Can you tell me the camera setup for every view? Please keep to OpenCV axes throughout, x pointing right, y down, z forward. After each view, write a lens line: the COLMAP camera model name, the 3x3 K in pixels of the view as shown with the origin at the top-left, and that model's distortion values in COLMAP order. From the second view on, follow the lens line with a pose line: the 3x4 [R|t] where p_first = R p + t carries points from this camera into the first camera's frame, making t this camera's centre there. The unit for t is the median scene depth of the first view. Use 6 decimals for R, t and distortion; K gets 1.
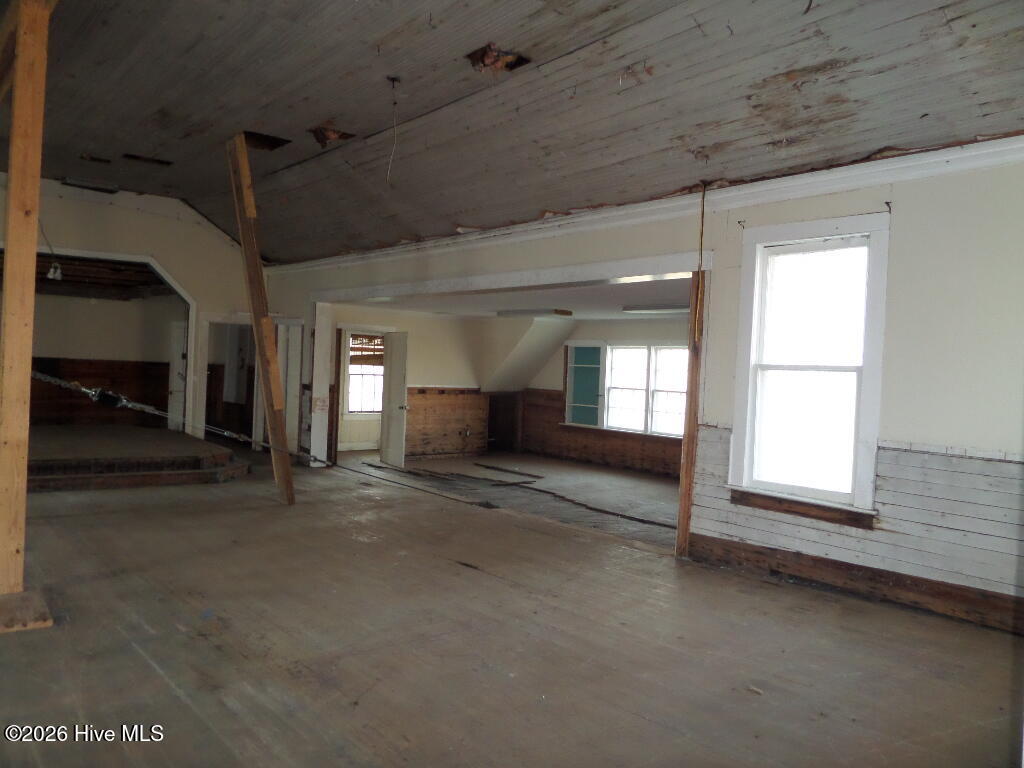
lens RADIAL K [[750.3, 0, 509.0], [0, 750.3, 389.0], [0, 0, 1]] dist [-0.000616, -0.022234]
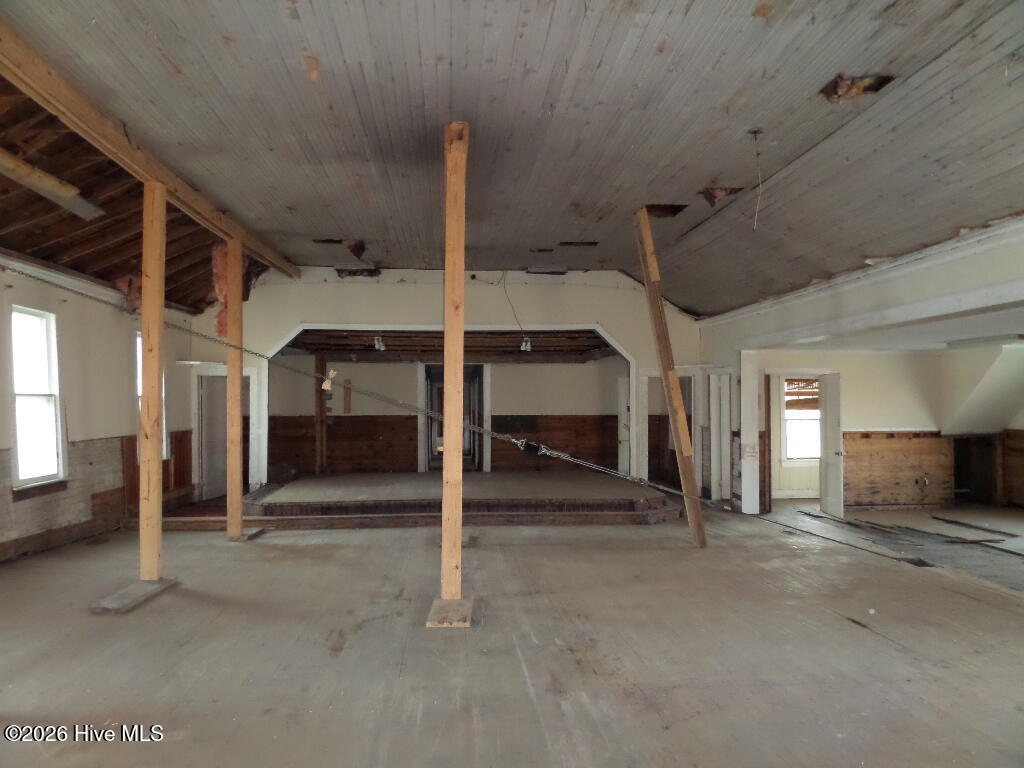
lens RADIAL K [[750.3, 0, 509.0], [0, 750.3, 389.0], [0, 0, 1]] dist [-0.000616, -0.022234]
pose [[0.812989, -0.058866, -0.579296, 0.103103], [0.021791, 0.997256, -0.070757, 0.002315], [0.581871, 0.044901, 0.812040, -0.009634]]
